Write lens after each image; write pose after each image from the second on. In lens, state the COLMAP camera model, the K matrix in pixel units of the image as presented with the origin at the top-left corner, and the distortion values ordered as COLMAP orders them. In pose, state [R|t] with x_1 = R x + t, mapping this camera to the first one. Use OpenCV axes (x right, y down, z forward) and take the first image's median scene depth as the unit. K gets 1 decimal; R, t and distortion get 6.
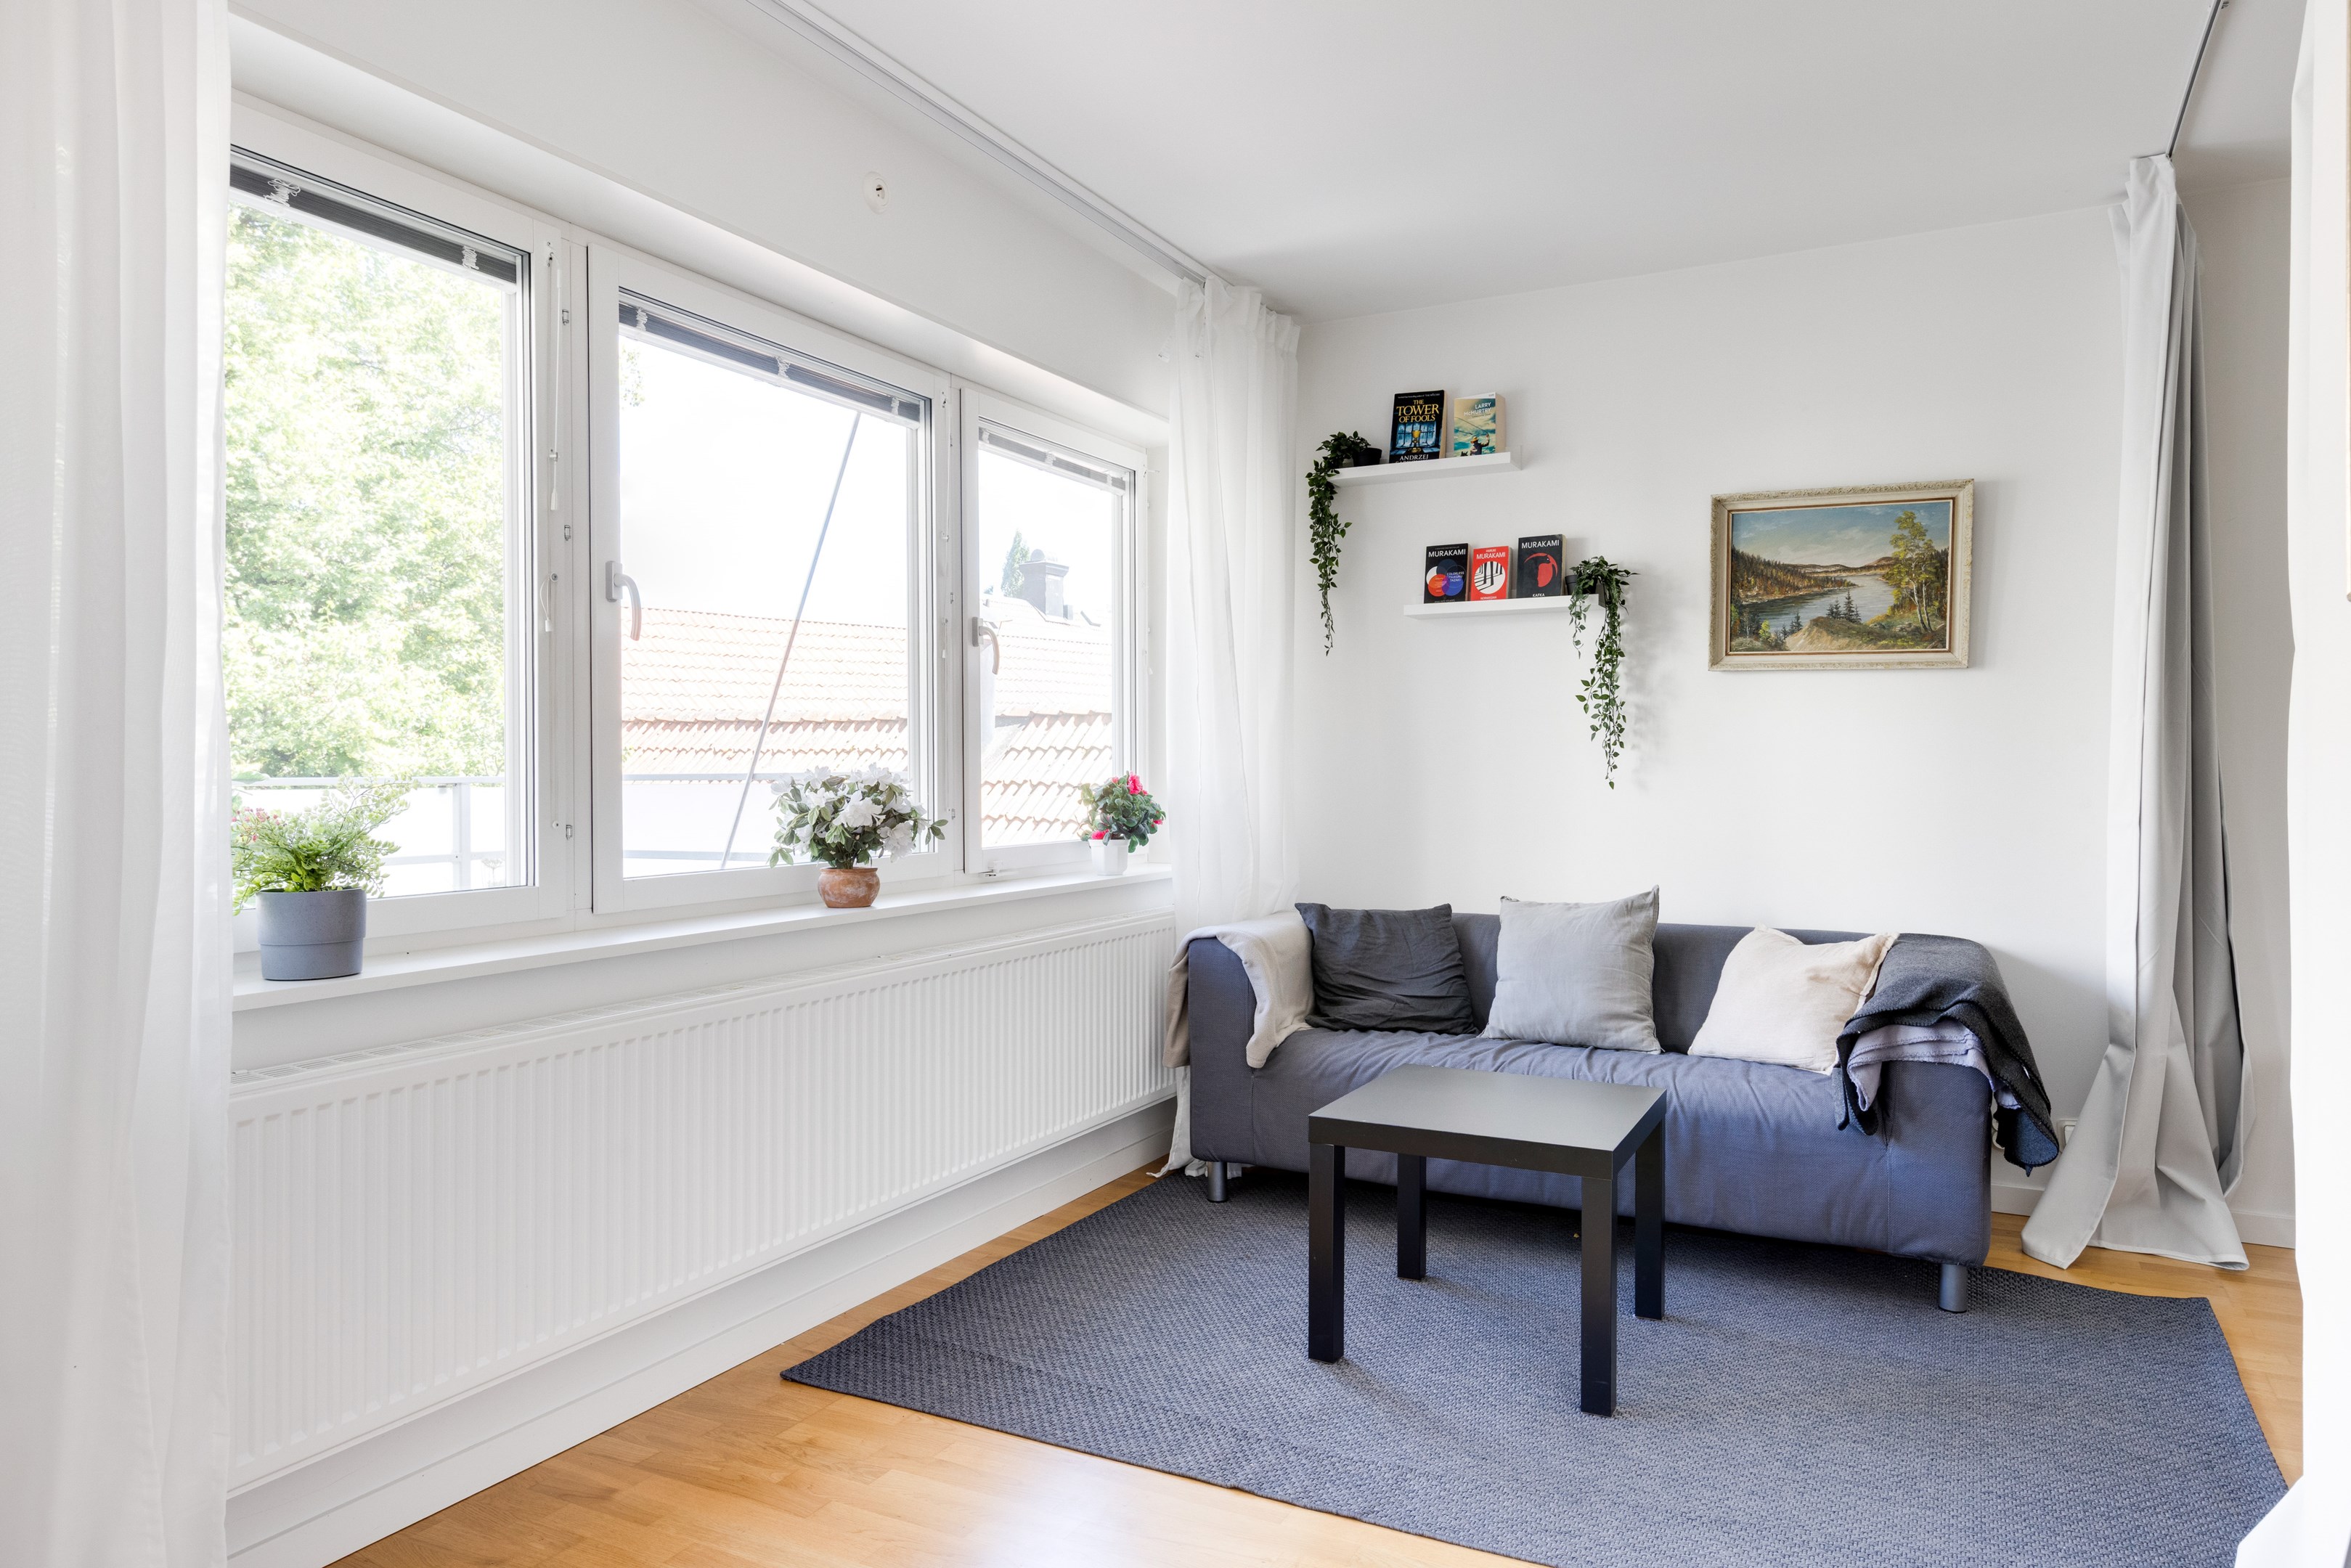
lens RADIAL K [[1607.5, 0, 1086.9], [0, 1607.5, 797.9], [0, 0, 1]] dist [0.009895, 0.004255]
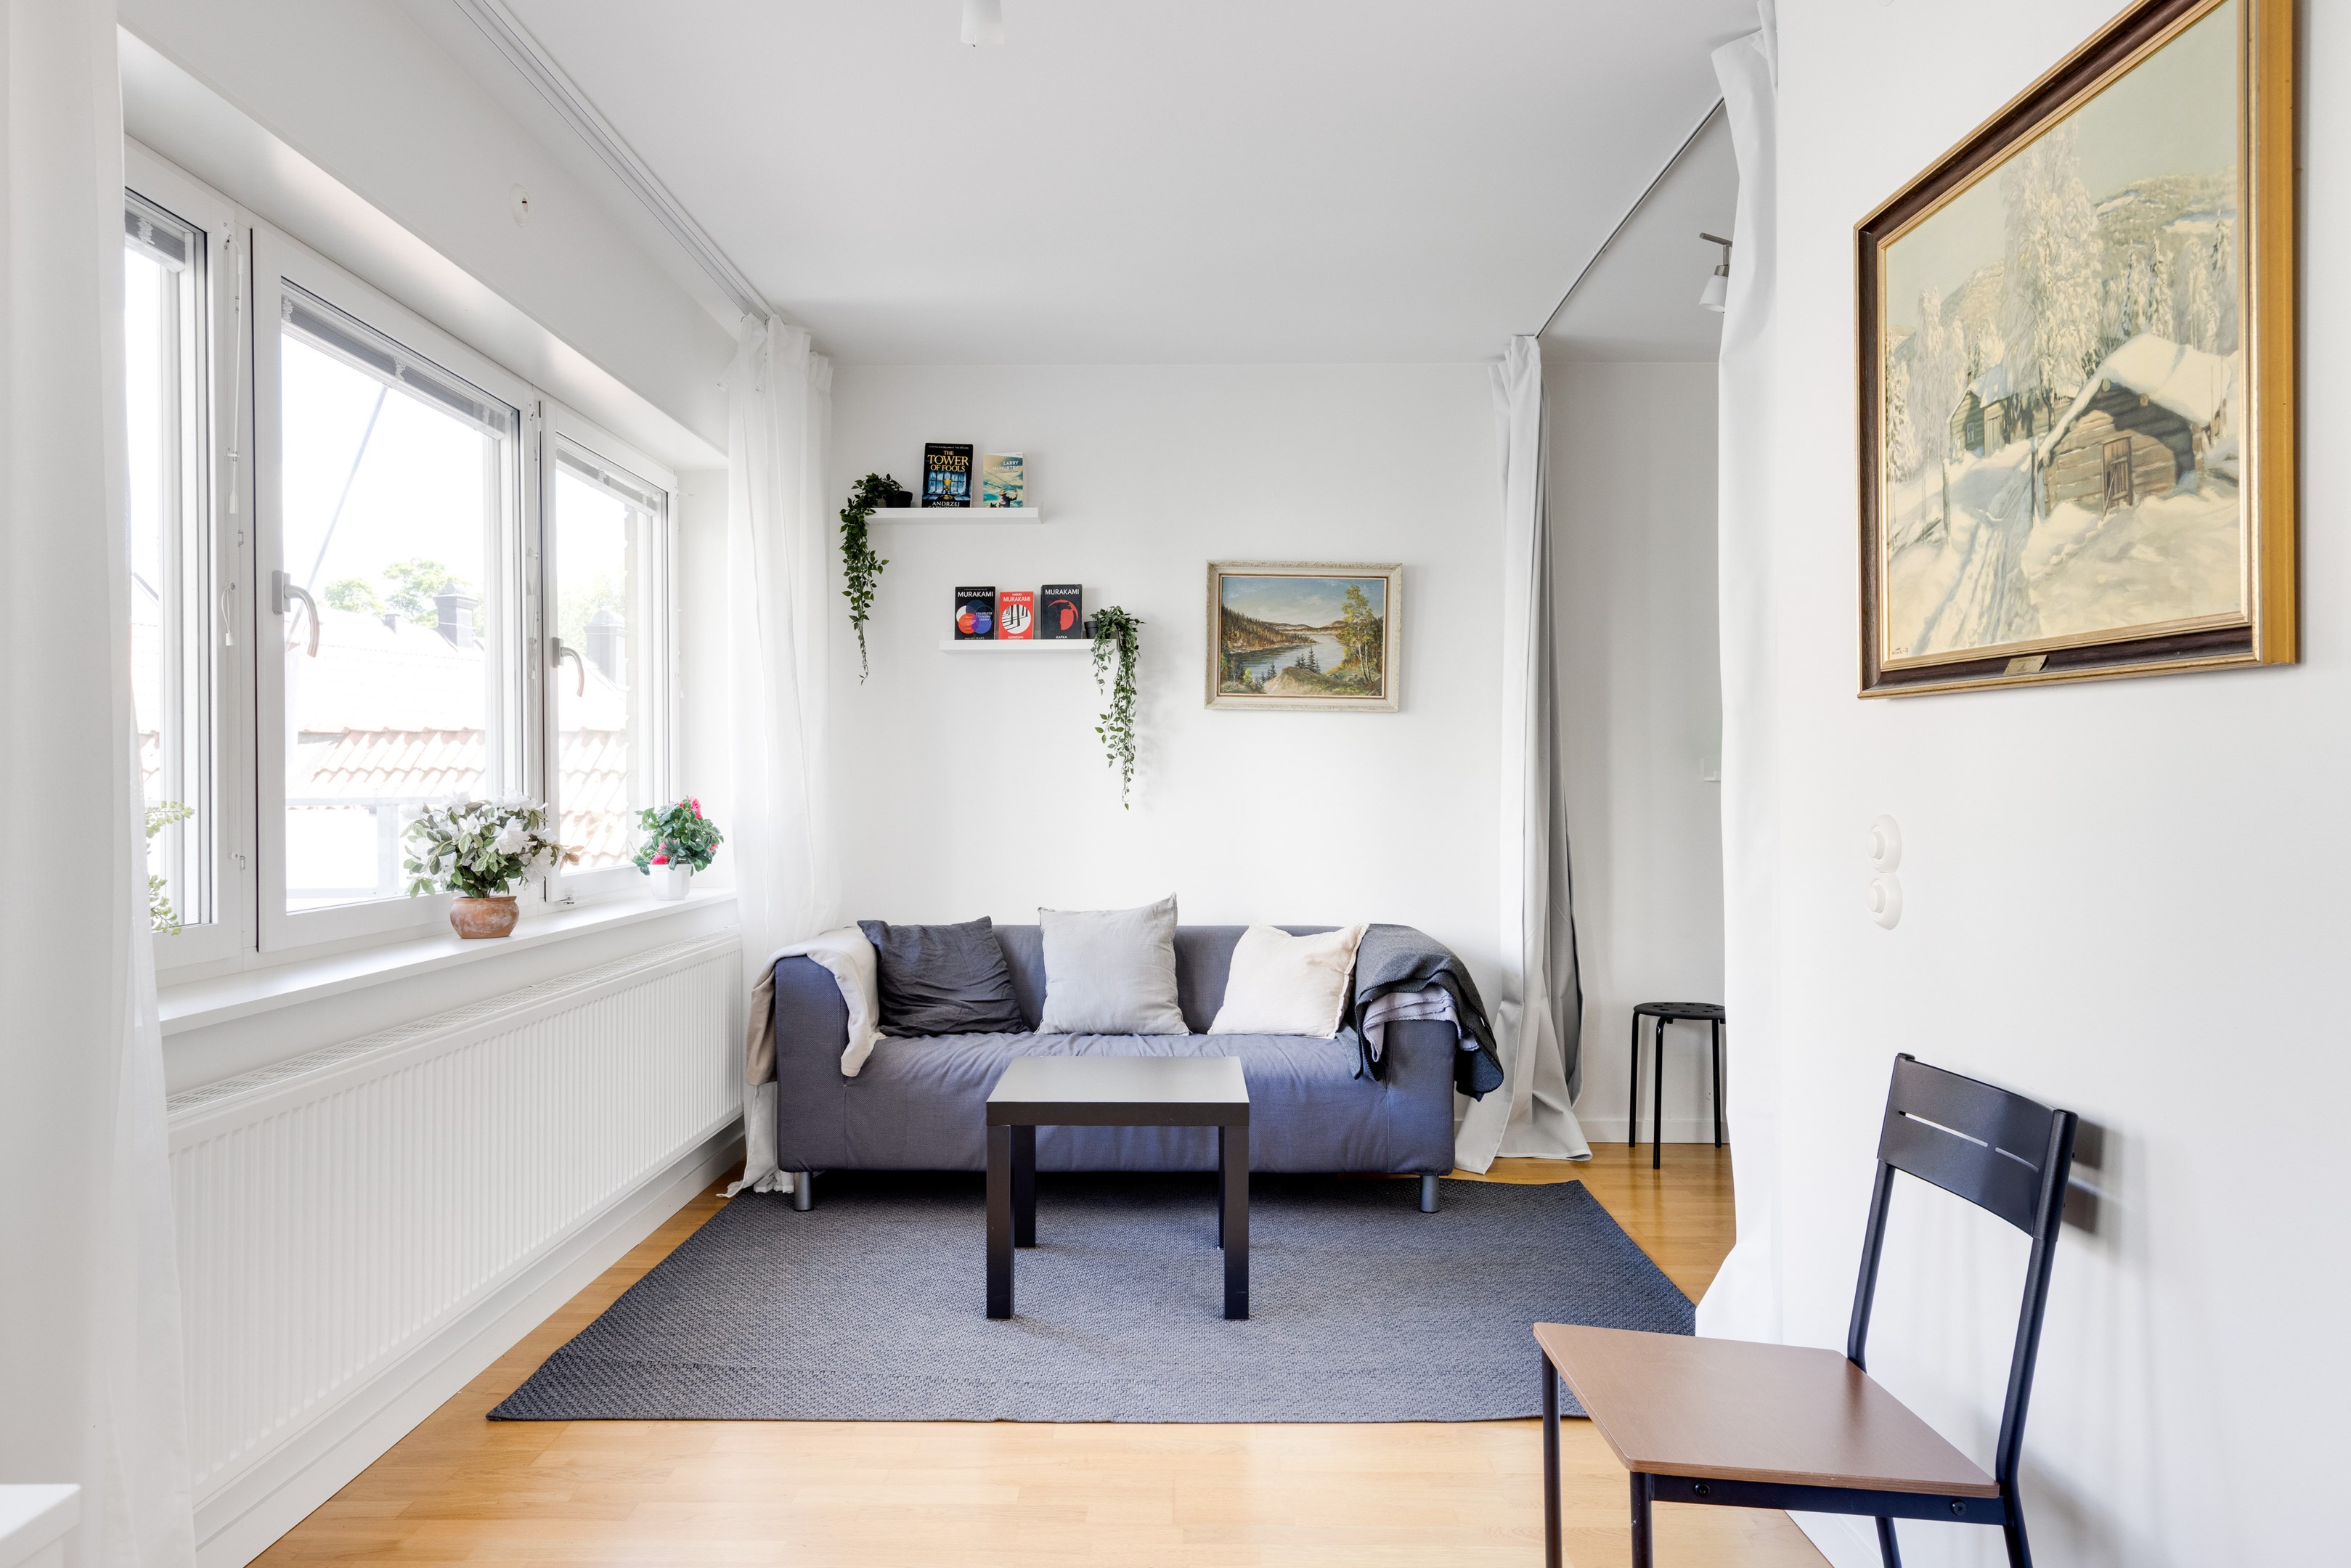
lens RADIAL K [[1742.6, 0, 1143.8], [0, 1742.6, 799.3], [0, 0, 1]] dist [0.013593, 0.001240]
pose [[0.877119, -0.003801, 0.480258, -0.270008], [0.010250, 0.999889, -0.010808, 0.000409], [-0.480164, 0.014403, 0.877061, -0.095683]]
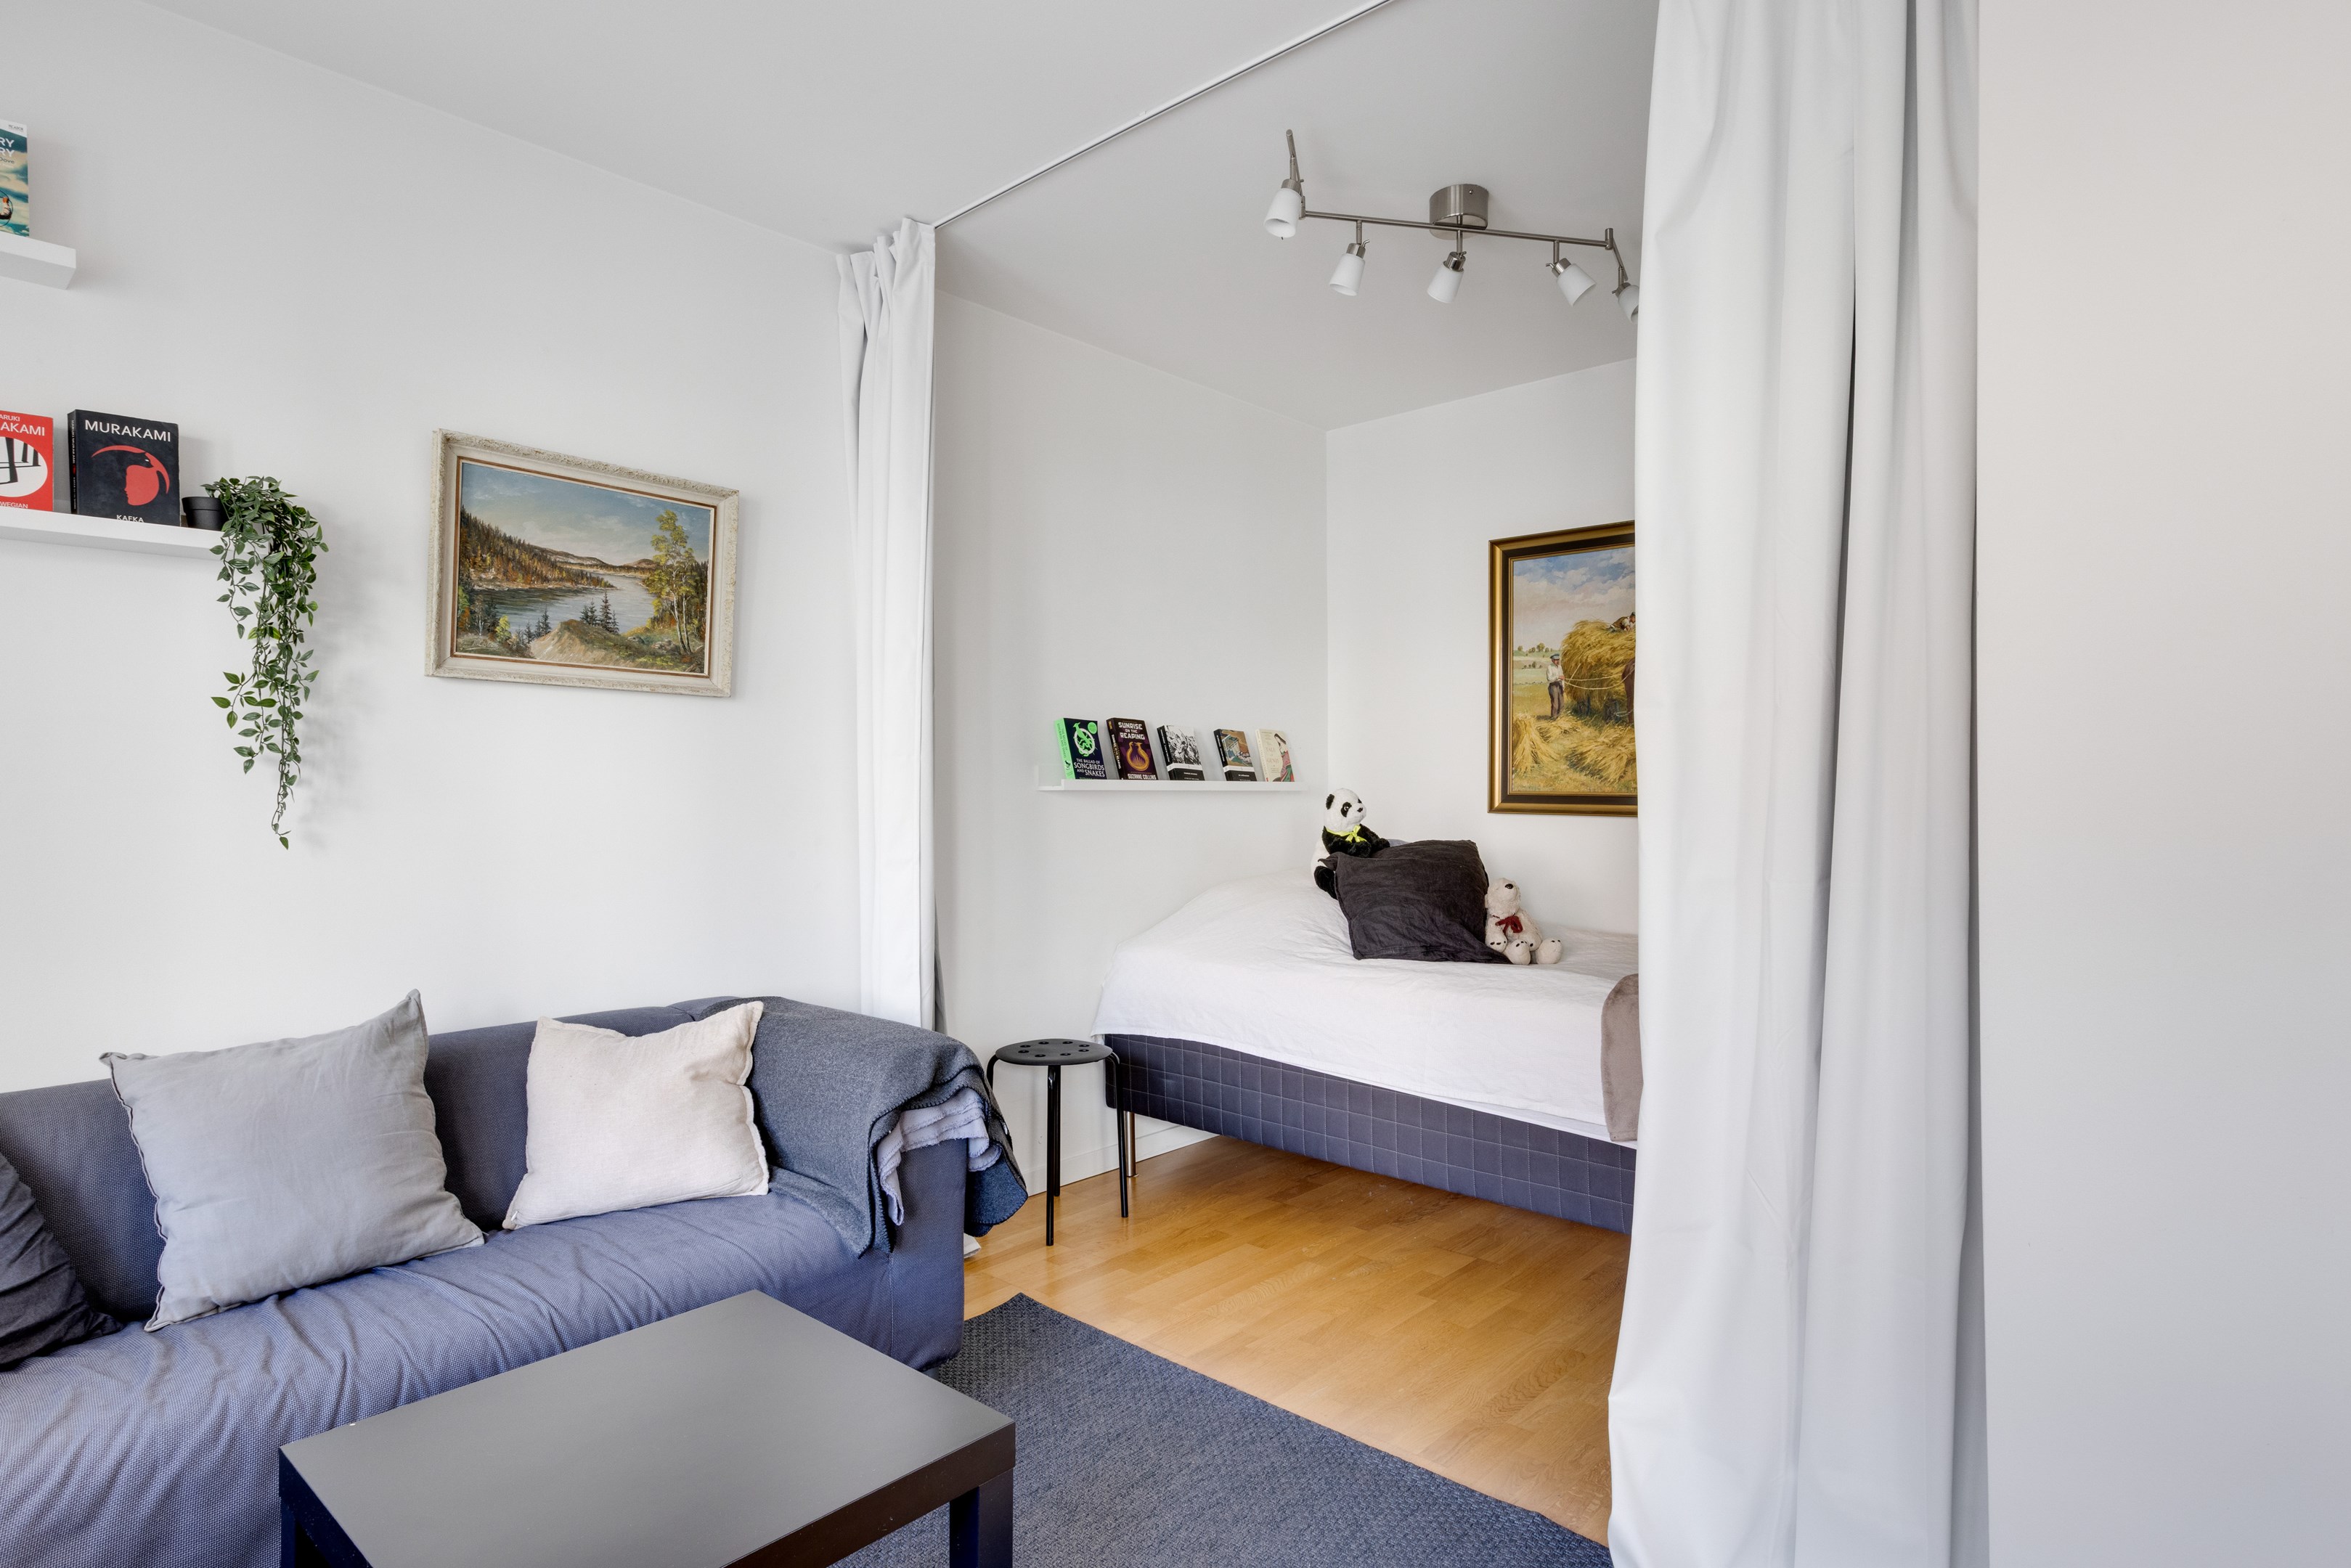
lens RADIAL K [[1304.9, 0, 1175.5], [0, 1304.9, 784.0], [0, 0, 1]] dist [0.023909, -0.000434]
pose [[0.188247, -0.001239, 0.982121, -0.123916], [0.022170, 0.999750, -0.002989, -0.022715], [-0.981871, 0.022337, 0.188227, 0.583852]]
